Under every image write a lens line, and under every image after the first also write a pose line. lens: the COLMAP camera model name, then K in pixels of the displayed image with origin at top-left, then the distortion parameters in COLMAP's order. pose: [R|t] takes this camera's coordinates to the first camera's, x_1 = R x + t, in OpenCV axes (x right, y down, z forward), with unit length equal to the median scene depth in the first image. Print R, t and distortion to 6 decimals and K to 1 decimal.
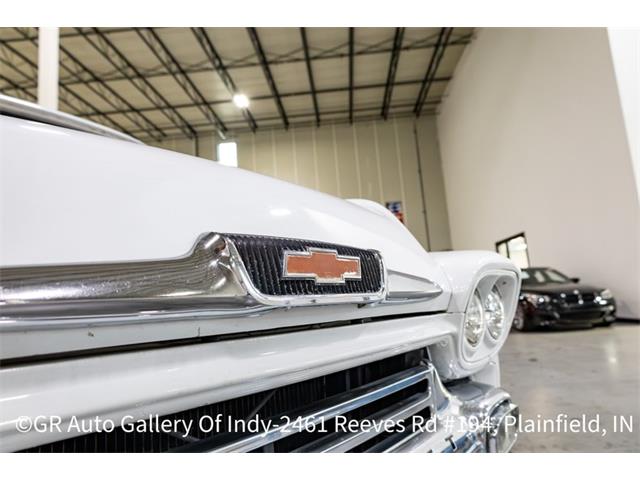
lens RADIAL K [[410.9, 0, 320.0], [0, 410.9, 240.0], [0, 0, 1]] dist [-0.000932, 0.003594]
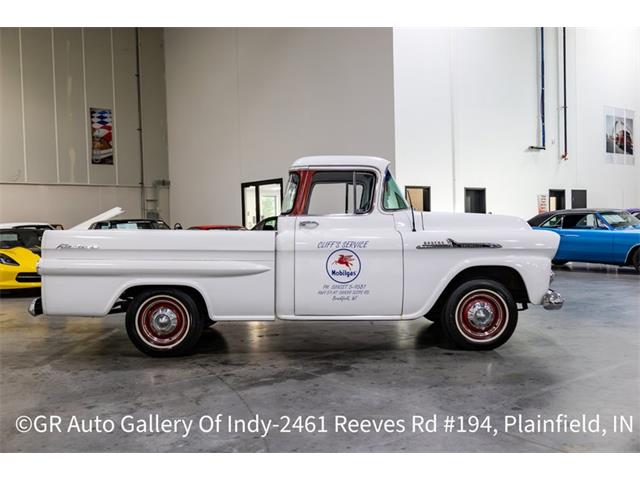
lens RADIAL K [[600.3, 0, 320.0], [0, 600.3, 240.0], [0, 0, 1]] dist [0.012387, 0.010640]
pose [[0.740832, 0.039179, 0.670547, -0.745181], [-0.134012, 0.986848, 0.090399, -0.028292], [-0.658186, -0.156831, 0.736339, -0.348771]]
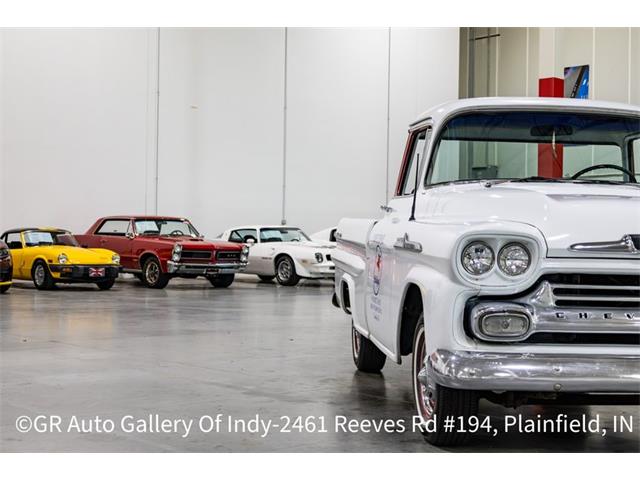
lens RADIAL K [[1063.6, 0, 320.0], [0, 1063.6, 240.0], [0, 0, 1]] dist [-0.005952, 0.042659]
pose [[0.708297, 0.083585, -0.700948, 0.278249], [0.039252, 0.986766, 0.157330, -0.096998], [0.704822, -0.138950, 0.695643, -0.475486]]
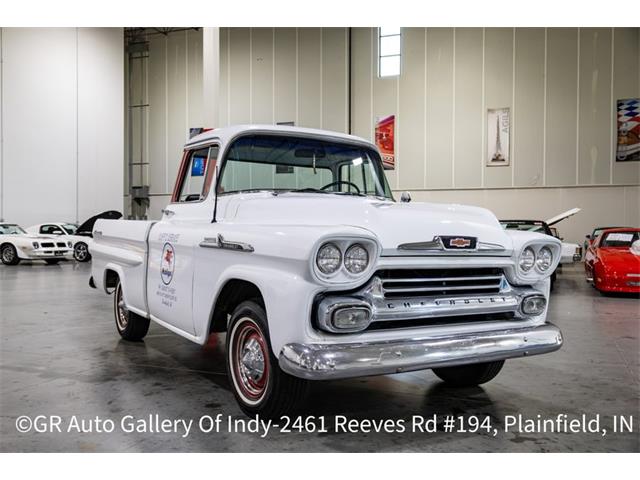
lens RADIAL K [[600.3, 0, 320.0], [0, 600.3, 240.0], [0, 0, 1]] dist [0.012387, 0.010640]
pose [[0.950327, 0.084500, -0.299563, 0.032418], [-0.032487, 0.984115, 0.174536, -0.065847], [0.309552, -0.156134, 0.937976, -0.348771]]
